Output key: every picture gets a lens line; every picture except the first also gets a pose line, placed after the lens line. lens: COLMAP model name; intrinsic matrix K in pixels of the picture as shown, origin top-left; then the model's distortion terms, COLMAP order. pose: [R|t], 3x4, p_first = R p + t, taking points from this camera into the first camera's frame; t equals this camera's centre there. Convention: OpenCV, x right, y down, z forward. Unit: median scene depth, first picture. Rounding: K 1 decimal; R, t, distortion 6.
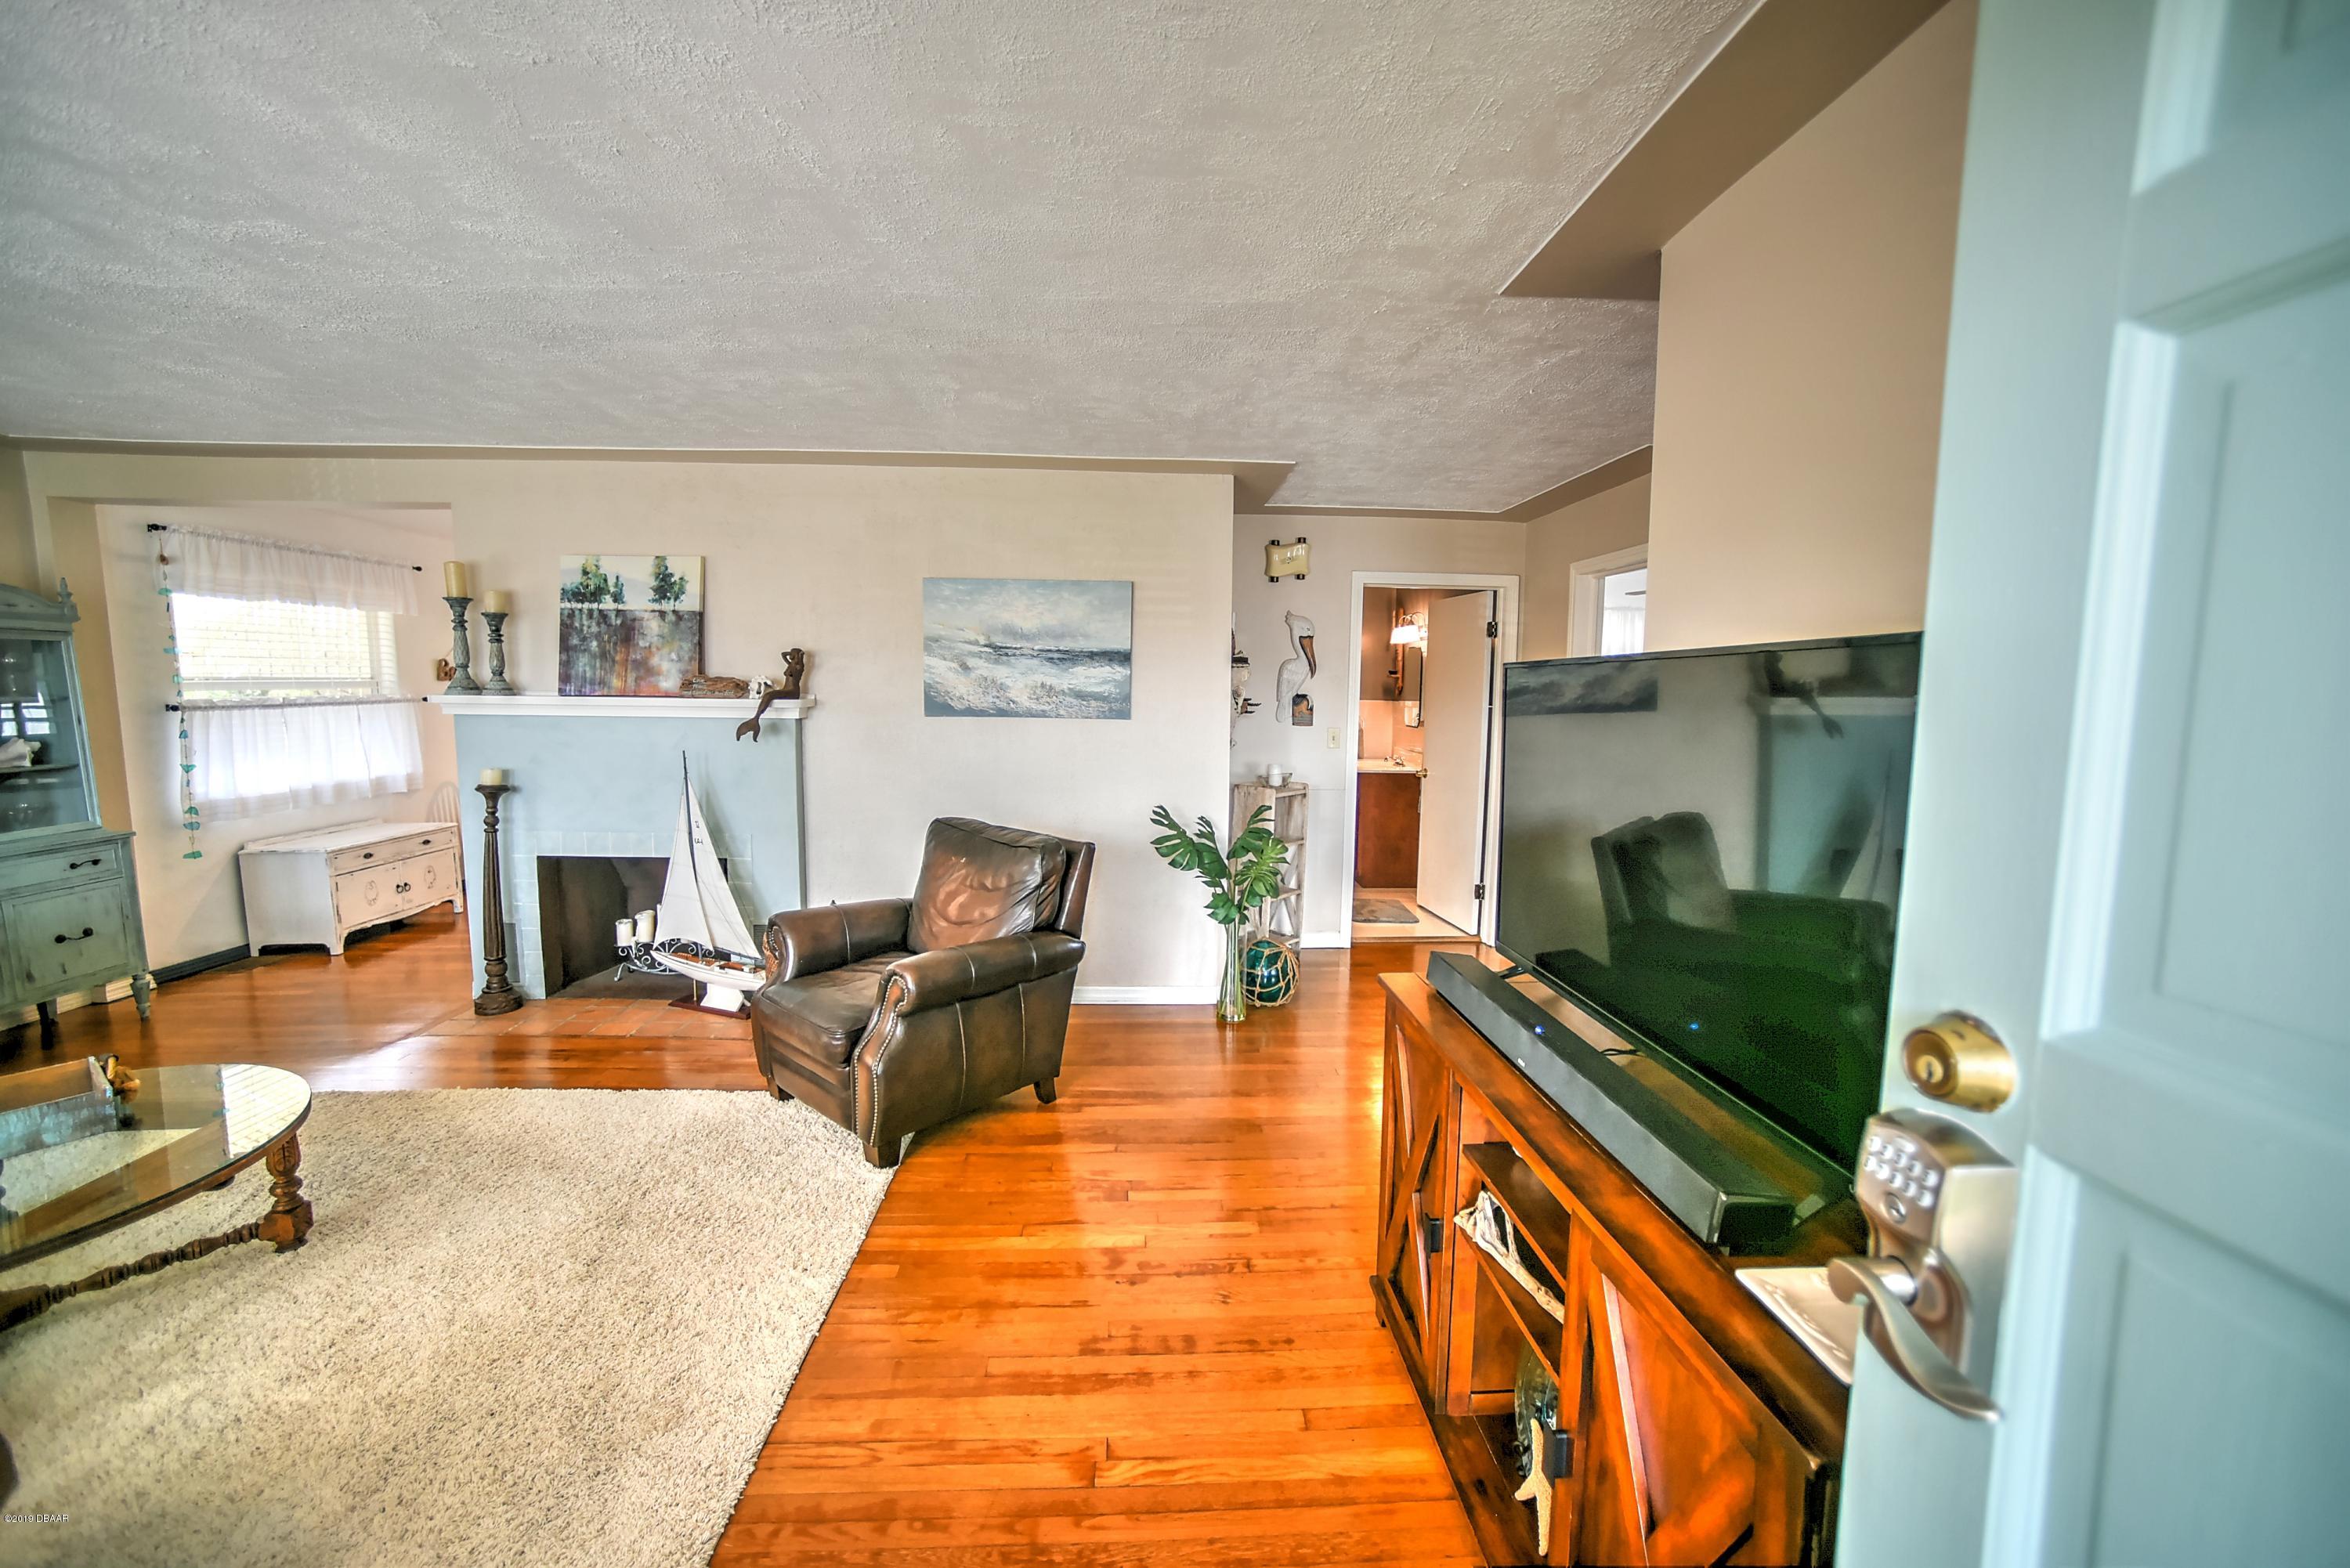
lens RADIAL K [[936.3, 0, 1173.9], [0, 936.3, 780.7], [0, 0, 1]] dist [-0.068106, 0.030738]
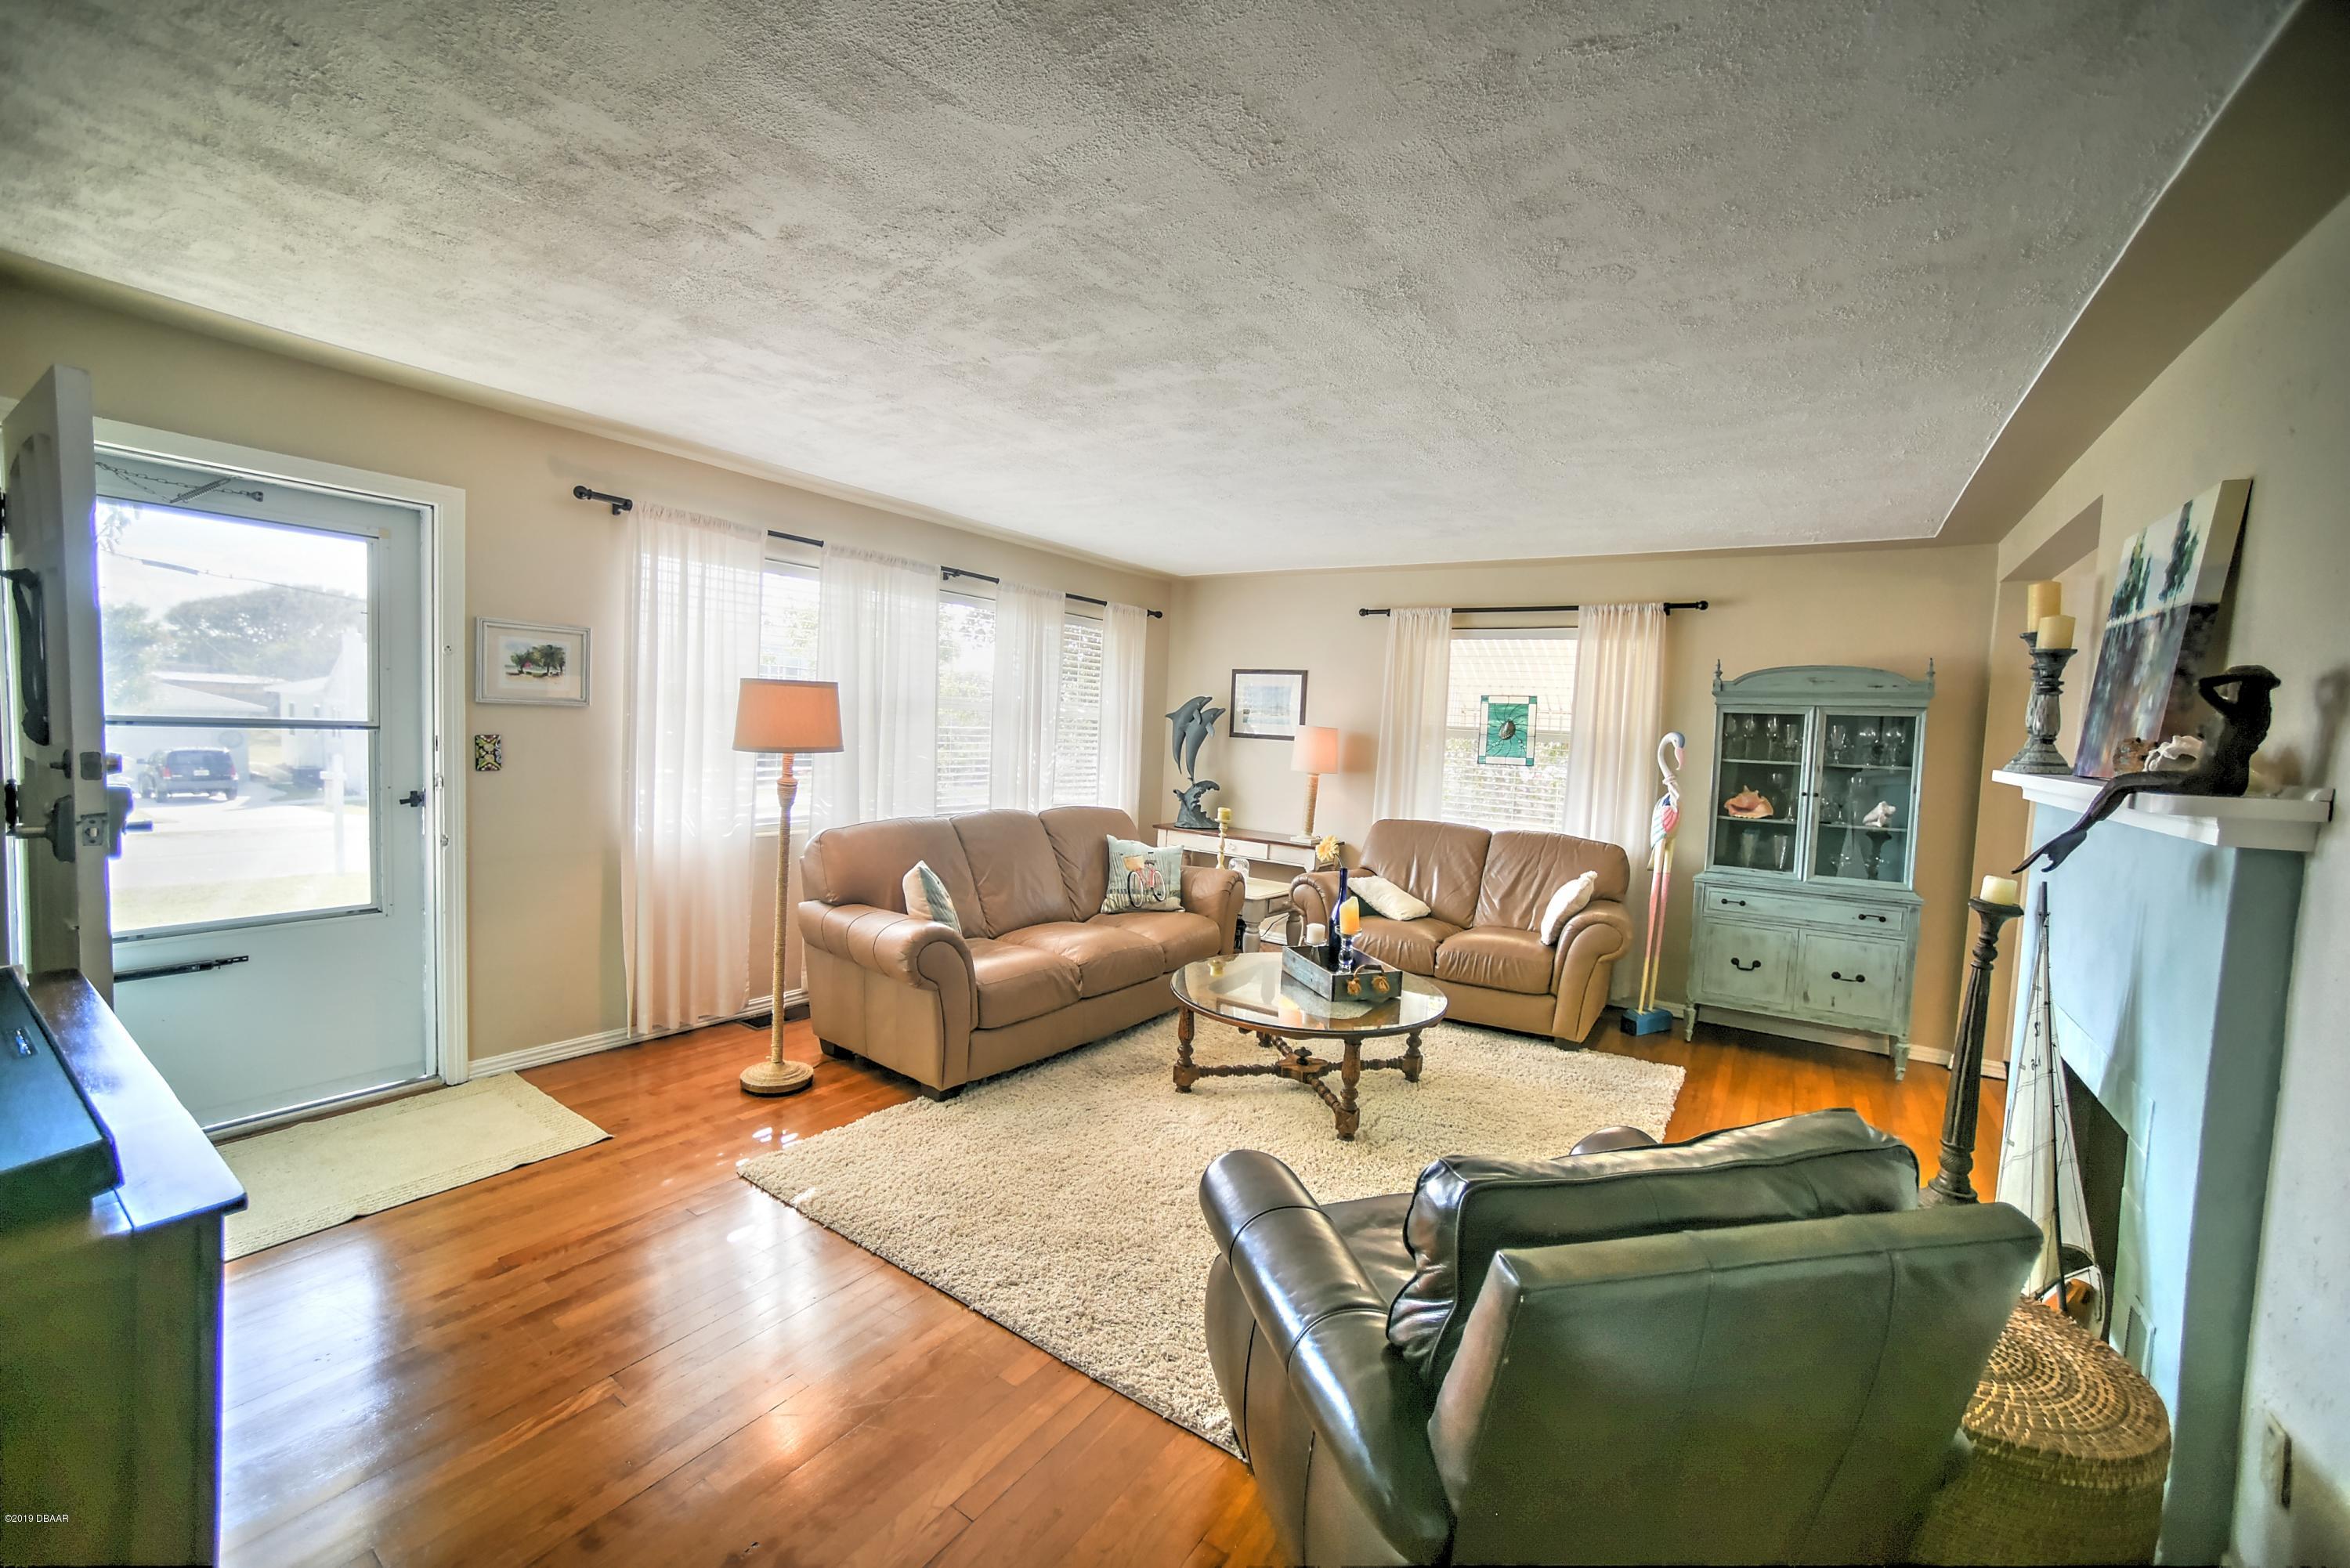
lens RADIAL K [[936.3, 0, 1173.9], [0, 936.3, 780.7], [0, 0, 1]] dist [-0.068106, 0.030738]
pose [[-0.598910, 0.013612, -0.800700, 0.163747], [-0.132555, 0.984378, 0.115884, -0.079975], [0.789769, 0.175541, -0.587750, 0.878009]]
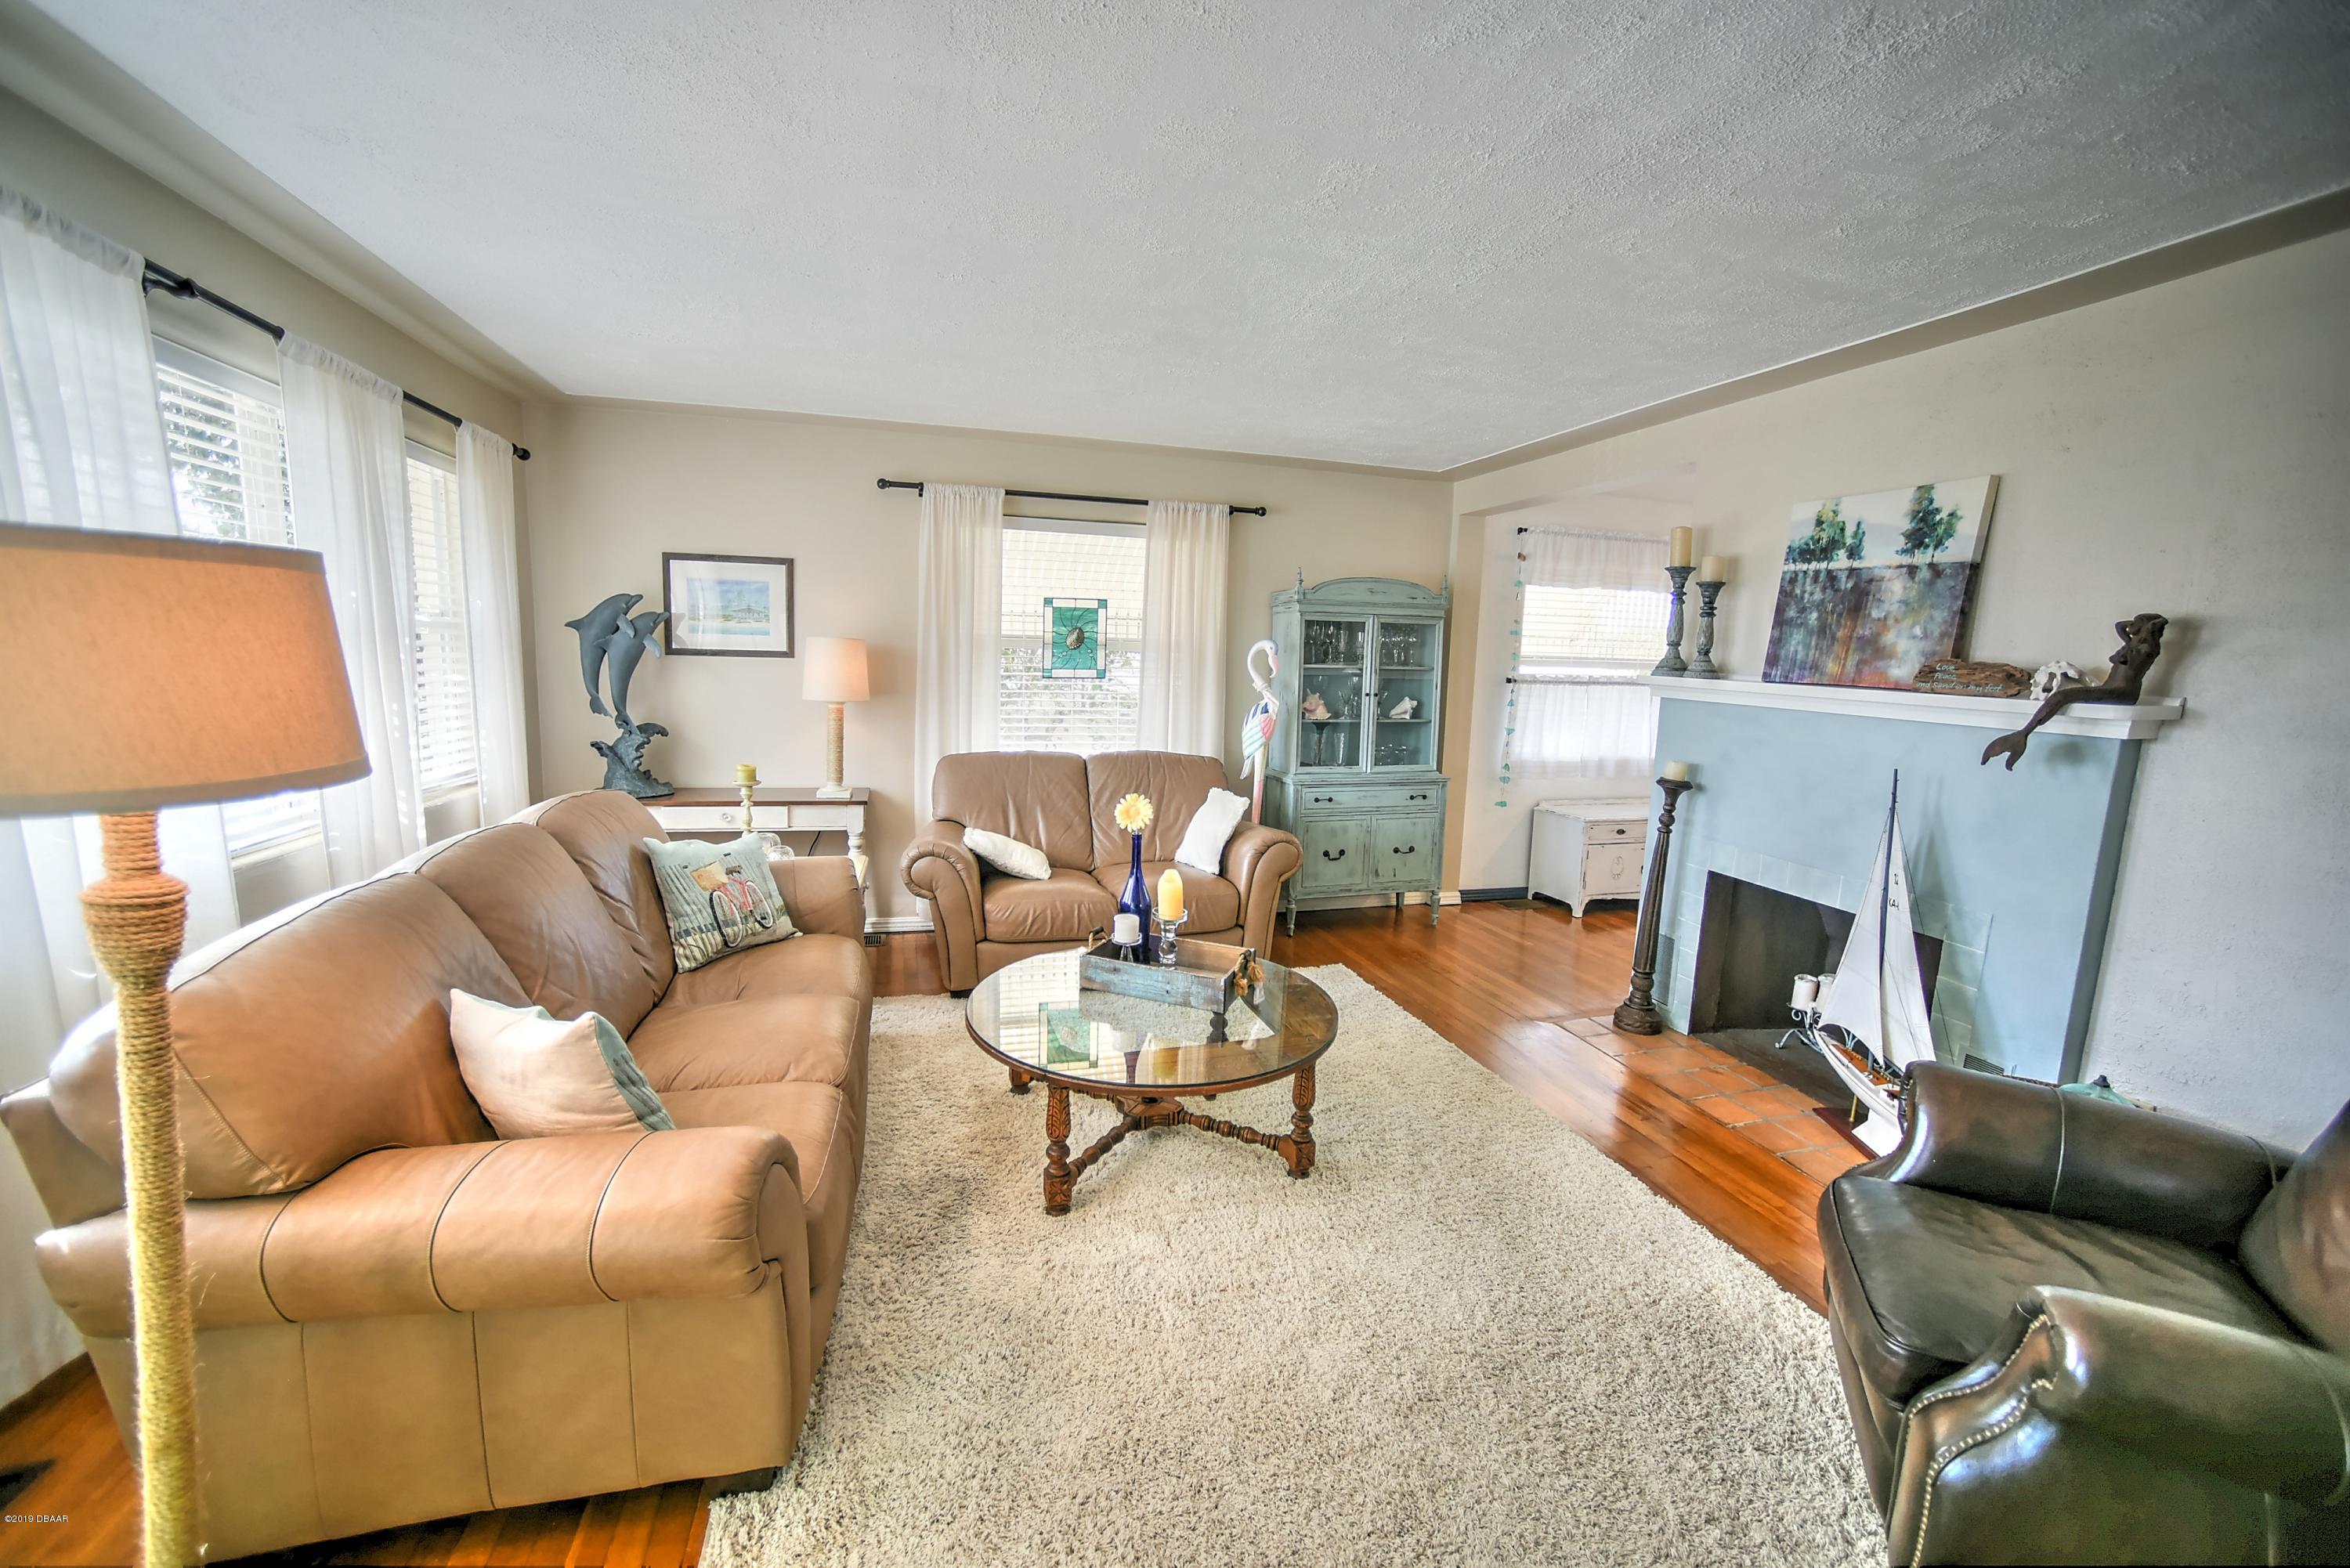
lens RADIAL K [[936.3, 0, 1173.9], [0, 936.3, 780.7], [0, 0, 1]] dist [-0.068106, 0.030738]
pose [[0.231667, 0.134829, -0.963406, -0.007368], [-0.129774, 0.985780, 0.106754, -0.025670], [0.964100, 0.100294, 0.245870, 0.310107]]
